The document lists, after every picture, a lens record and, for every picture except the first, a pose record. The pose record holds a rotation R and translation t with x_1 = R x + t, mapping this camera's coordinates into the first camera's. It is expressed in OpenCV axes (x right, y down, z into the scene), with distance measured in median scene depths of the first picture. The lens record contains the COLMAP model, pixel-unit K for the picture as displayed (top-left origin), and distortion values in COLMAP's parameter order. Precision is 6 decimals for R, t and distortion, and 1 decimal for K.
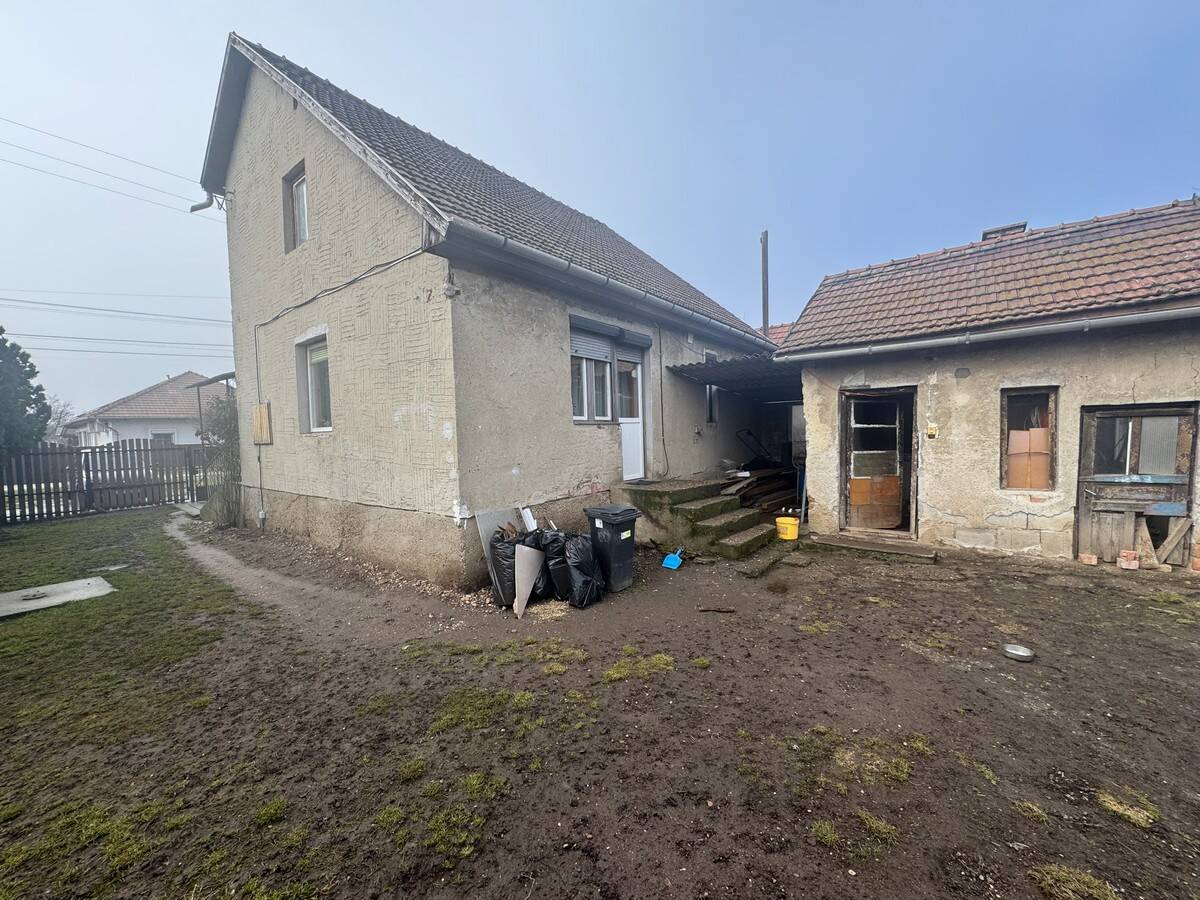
lens RADIAL K [[480.3, 0, 600.0], [0, 480.3, 450.0], [0, 0, 1]] dist [-0.002197, 0.000834]
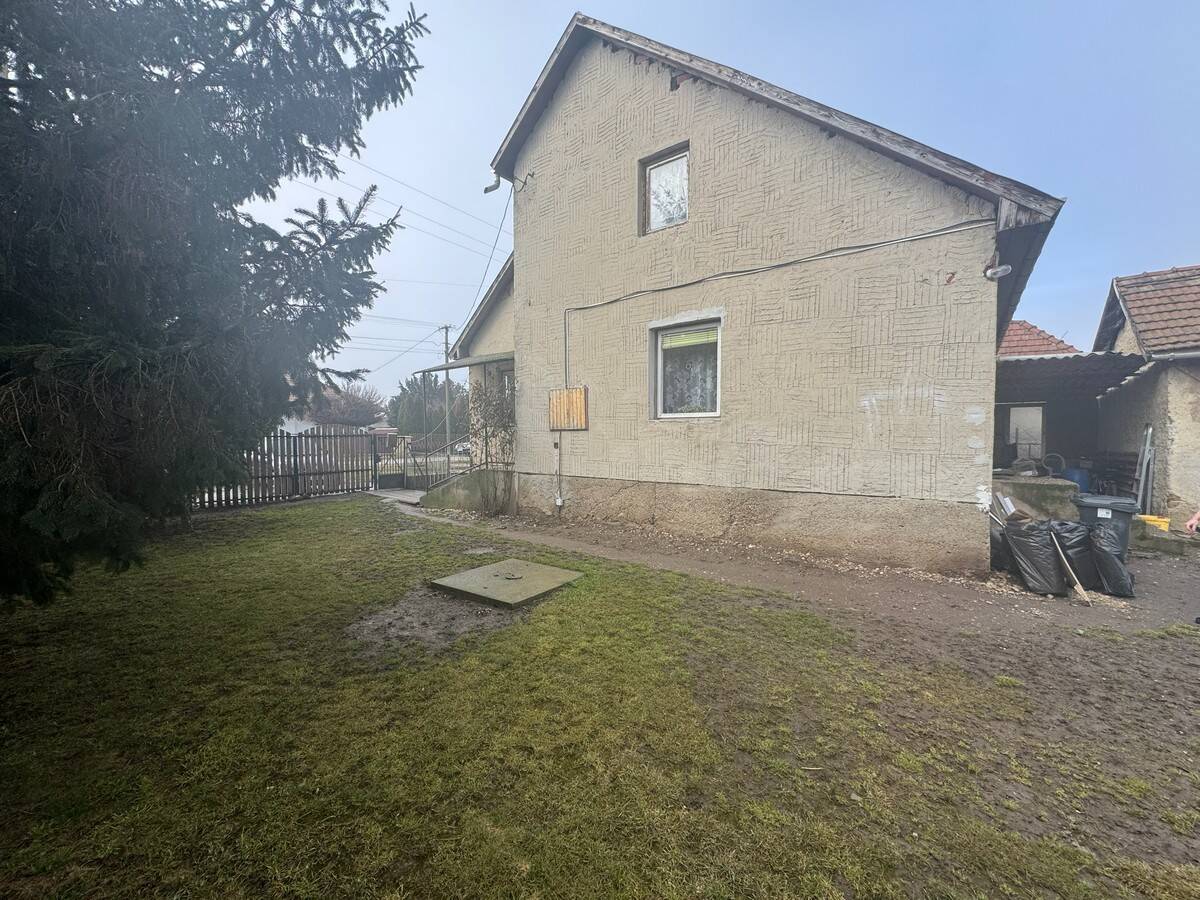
lens RADIAL K [[479.5, 0, 591.4], [0, 479.5, 448.7], [0, 0, 1]] dist [-0.003121, -0.000029]
pose [[0.999620, 0.024887, 0.011894, -0.803807], [-0.024778, 0.999651, -0.009194, 0.041172], [-0.012119, 0.008895, 0.999887, 0.020768]]
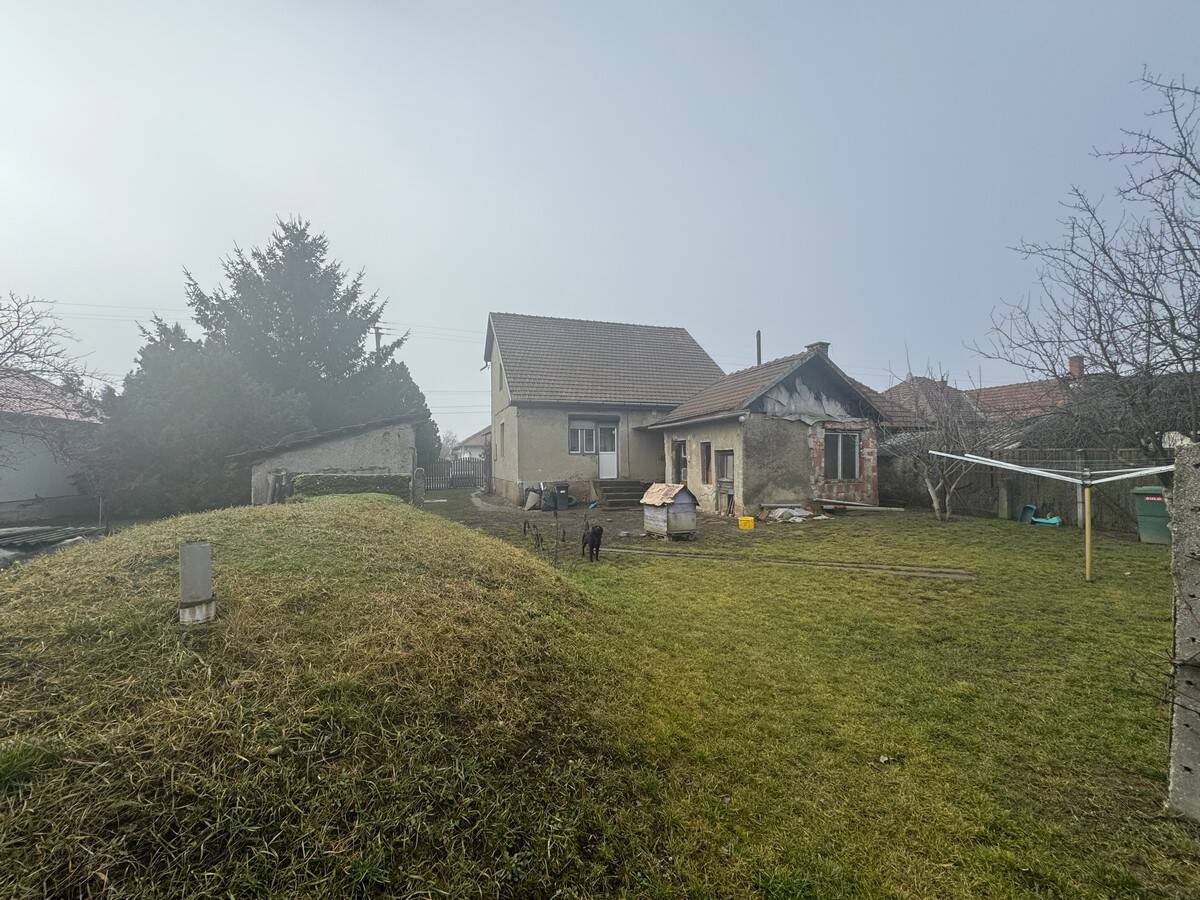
lens RADIAL K [[480.3, 0, 600.0], [0, 480.3, 450.0], [0, 0, 1]] dist [-0.002197, 0.000834]
pose [[0.850715, 0.007258, -0.525577, 1.385857], [-0.030964, 0.998860, -0.036326, 0.011760], [0.524715, 0.047177, 0.849970, -1.107245]]
